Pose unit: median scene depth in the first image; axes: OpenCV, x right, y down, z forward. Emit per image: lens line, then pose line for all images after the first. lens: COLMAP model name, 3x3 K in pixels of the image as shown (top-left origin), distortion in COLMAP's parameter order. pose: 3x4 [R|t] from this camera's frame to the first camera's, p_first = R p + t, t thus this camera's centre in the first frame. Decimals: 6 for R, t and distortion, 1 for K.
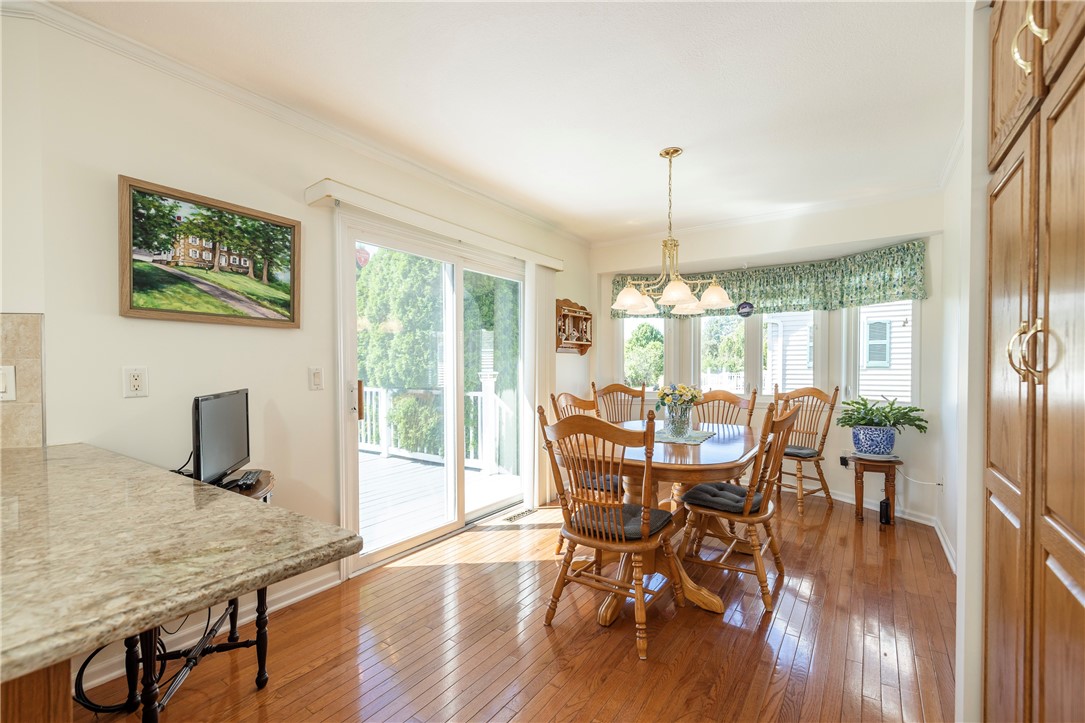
lens RADIAL K [[465.8, 0, 540.2], [0, 465.8, 370.1], [0, 0, 1]] dist [0.006414, 0.000131]
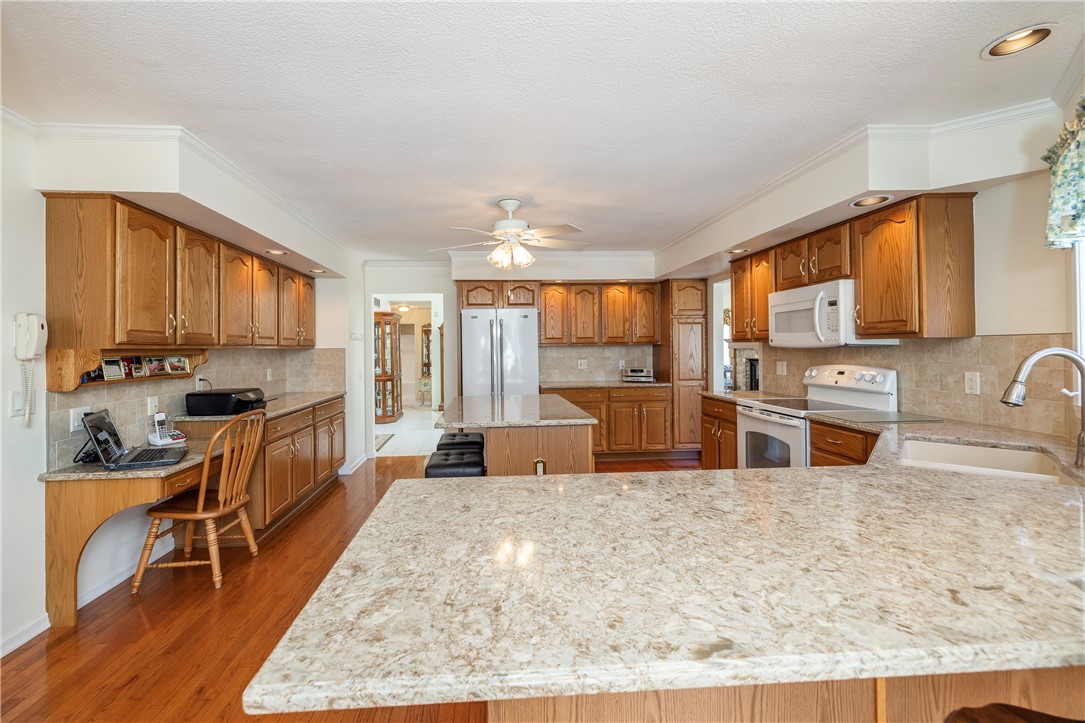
lens RADIAL K [[465.8, 0, 520.5], [0, 465.8, 349.4], [0, 0, 1]] dist [0.006414, 0.000131]
pose [[-0.774394, 0.011395, -0.632601, -0.100839], [0.005137, 0.999918, 0.011723, -0.080045], [0.632683, 0.005829, -0.774389, 0.732475]]
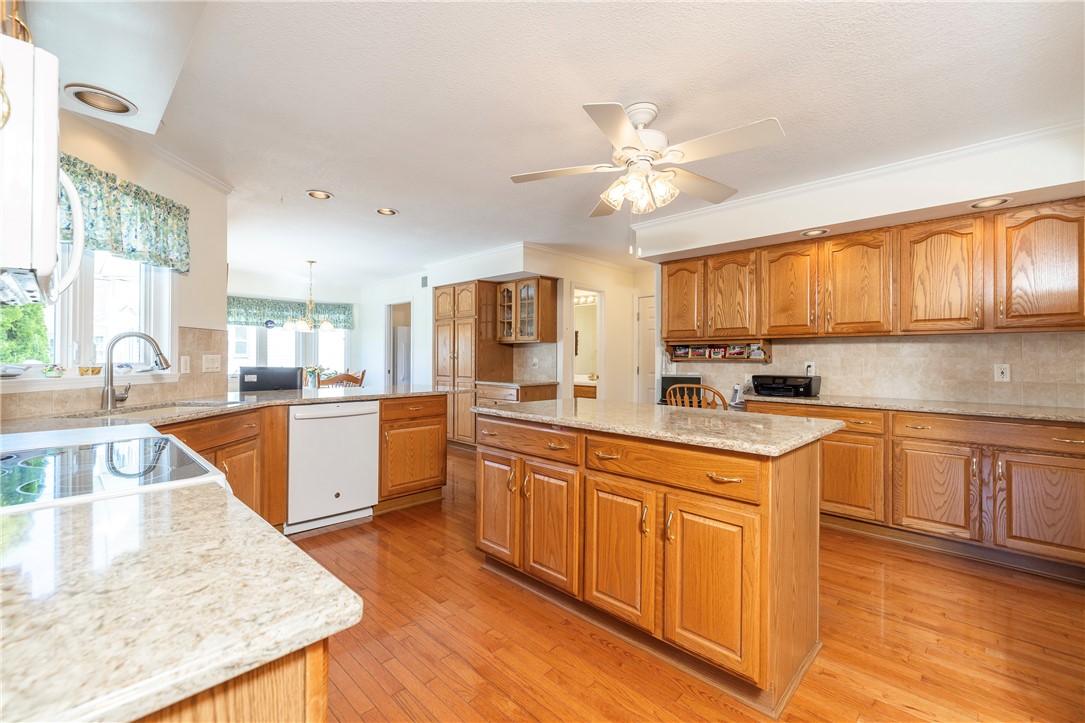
lens RADIAL K [[465.8, 0, 541.9], [0, 465.8, 358.7], [0, 0, 1]] dist [0.006414, 0.000131]
pose [[0.163714, 0.000766, 0.986508, -2.469870], [0.005743, 0.999982, -0.001730, 0.017185], [-0.986491, 0.005949, 0.163707, -0.644874]]
